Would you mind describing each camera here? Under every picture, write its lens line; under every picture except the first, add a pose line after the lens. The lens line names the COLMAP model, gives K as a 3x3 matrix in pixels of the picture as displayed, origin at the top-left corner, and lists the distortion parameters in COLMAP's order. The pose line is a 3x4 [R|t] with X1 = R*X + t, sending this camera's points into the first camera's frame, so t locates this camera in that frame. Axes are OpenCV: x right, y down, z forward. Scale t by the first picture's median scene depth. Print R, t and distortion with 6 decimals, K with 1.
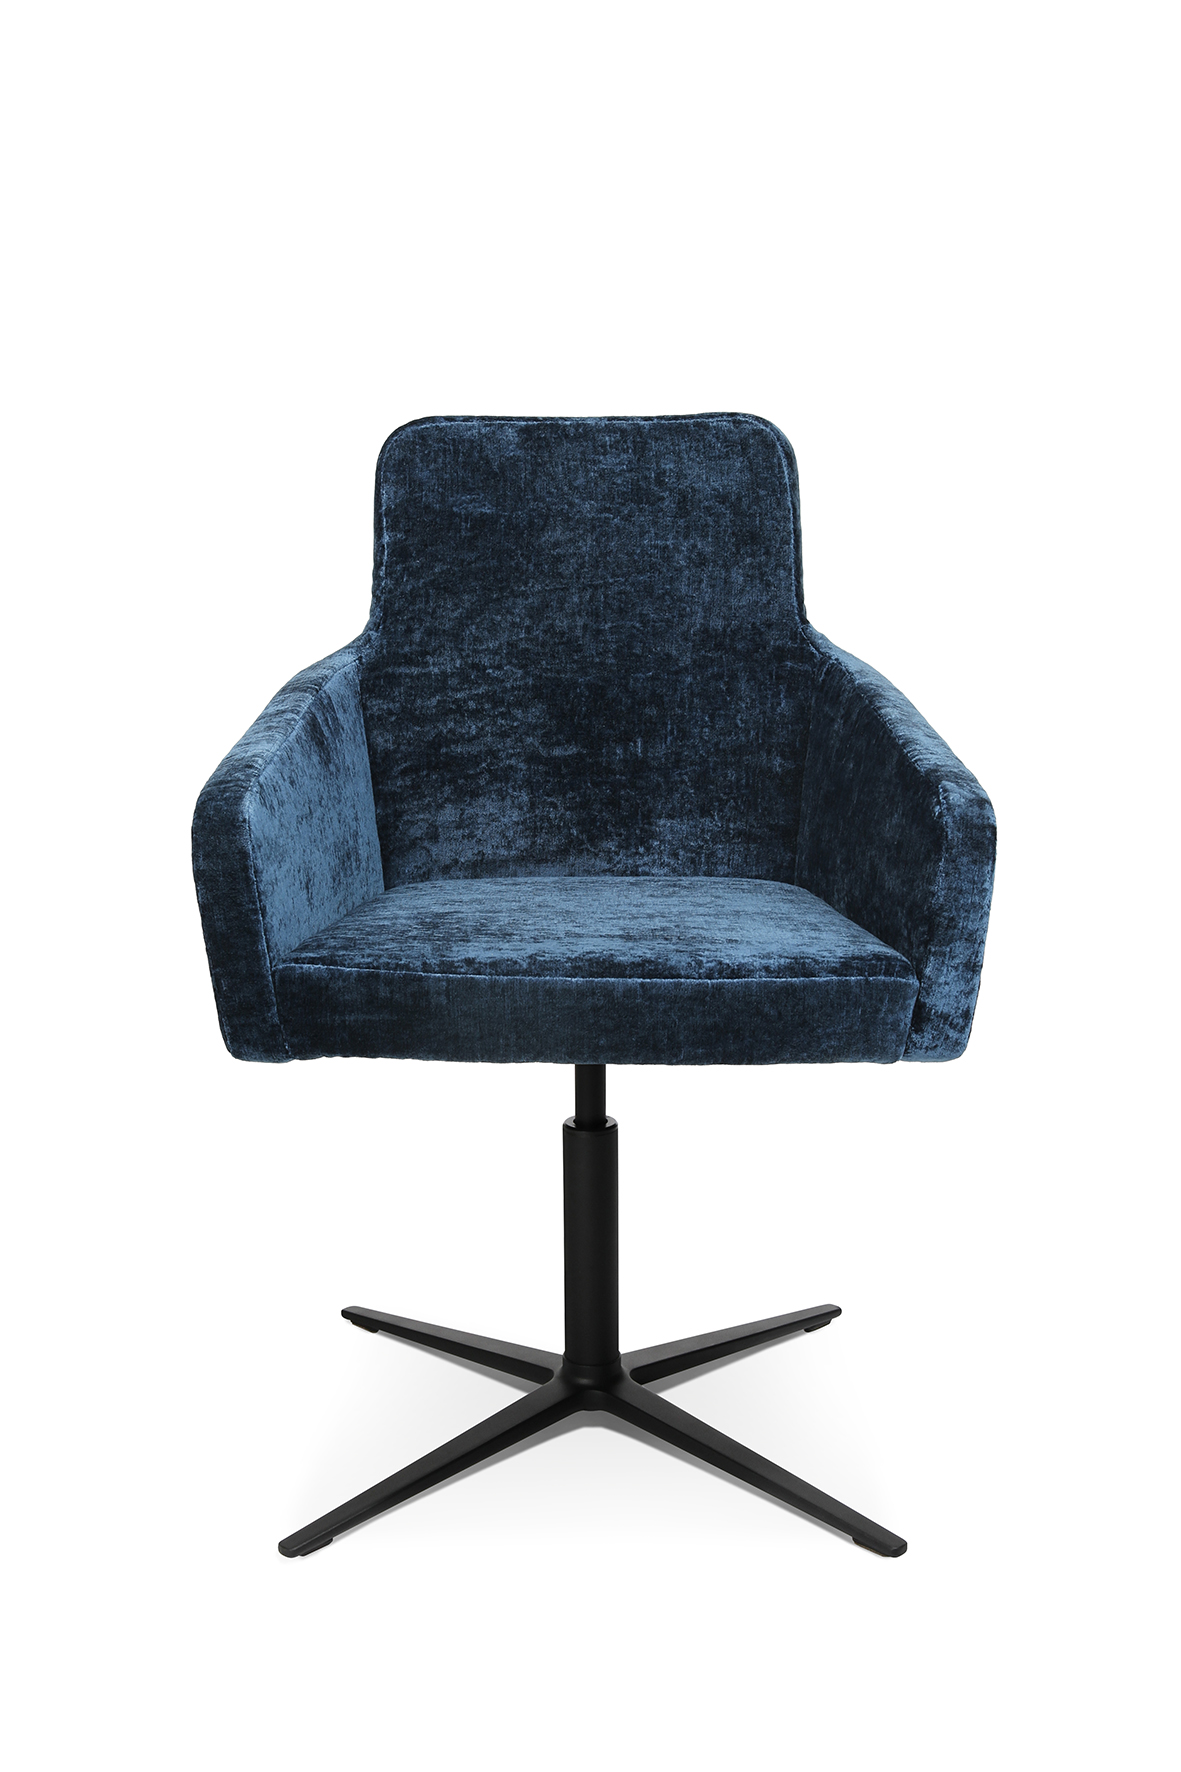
lens RADIAL K [[2898.1, 0, 591.7], [0, 2898.1, 890.9], [0, 0, 1]] dist [0.156970, 0.000000]
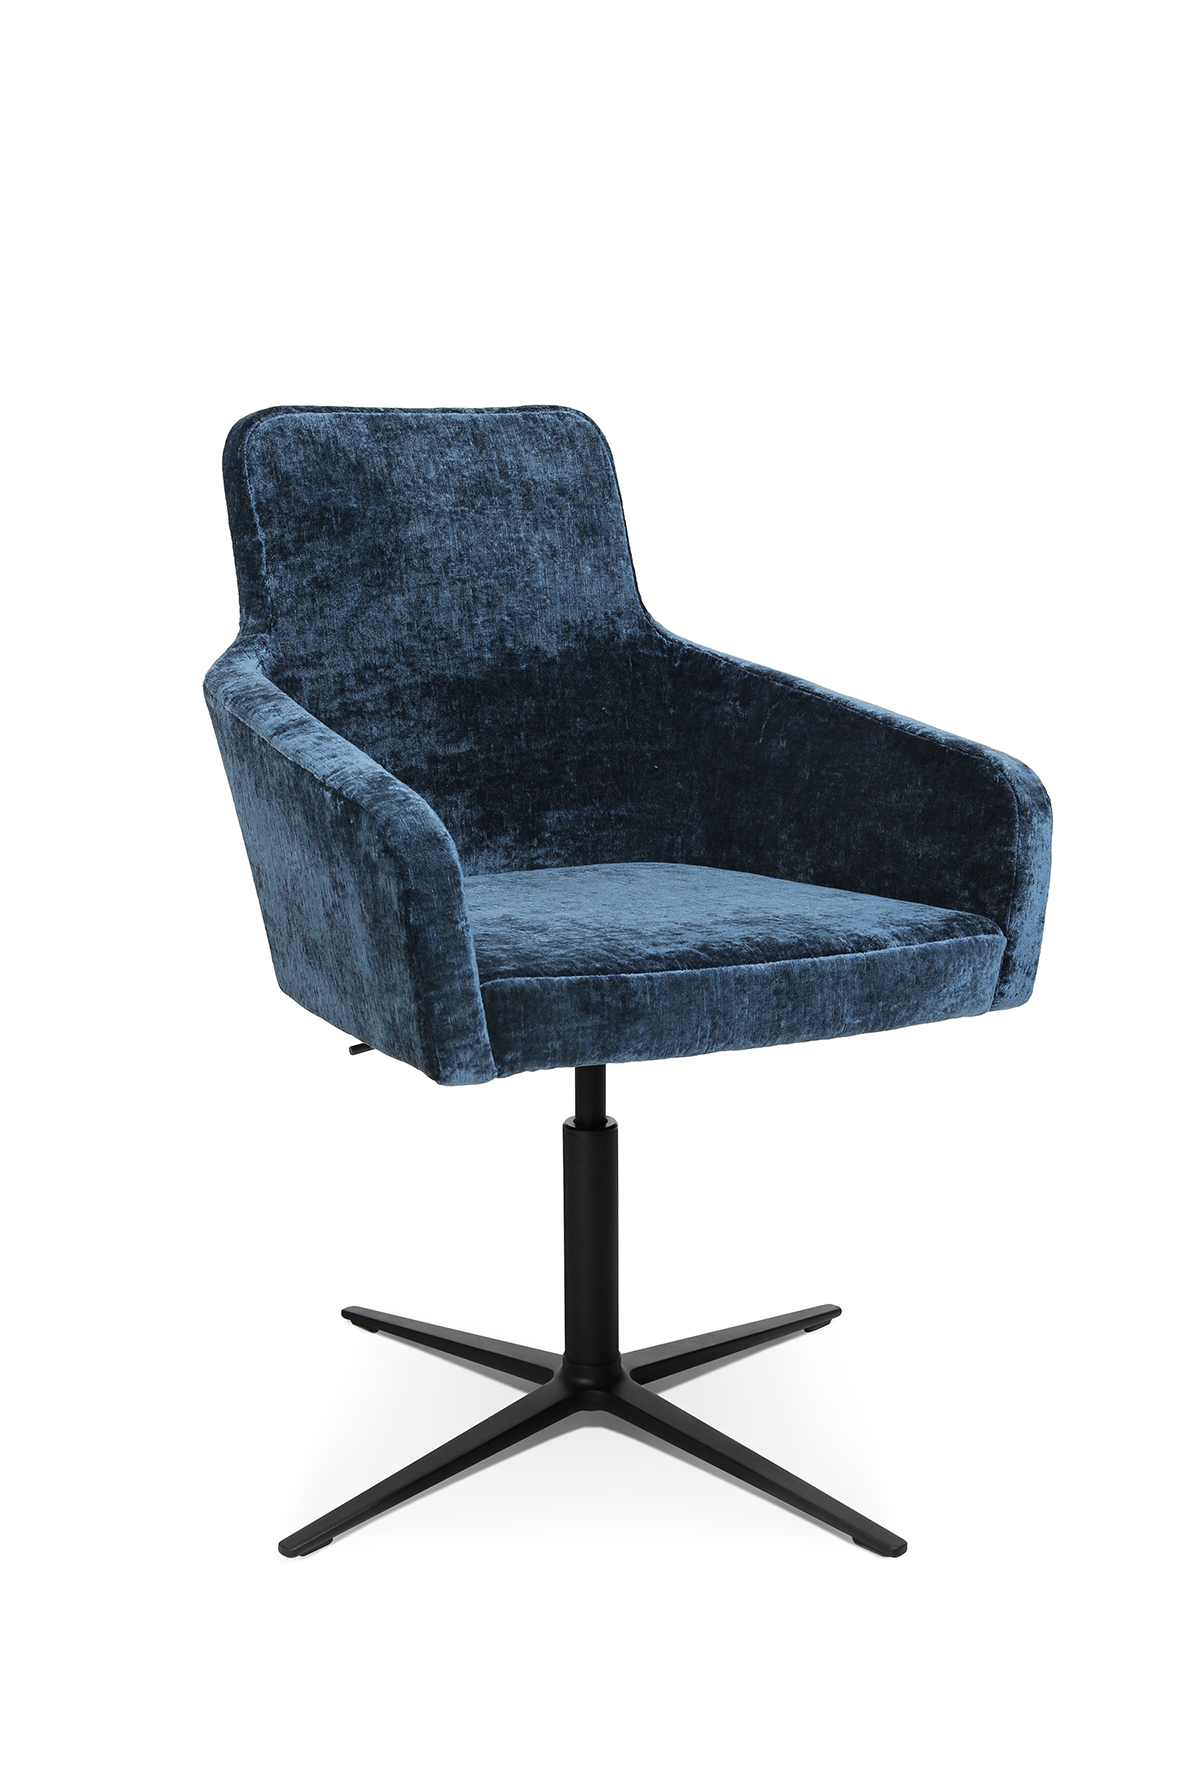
lens RADIAL K [[2898.1, 0, 591.8], [0, 2898.1, 881.7], [0, 0, 1]] dist [0.156970, 0.000000]
pose [[0.829066, -0.082114, 0.553089, -0.518203], [0.081244, 0.996351, 0.026139, -0.025187], [-0.553217, 0.023264, 0.832712, 0.156479]]
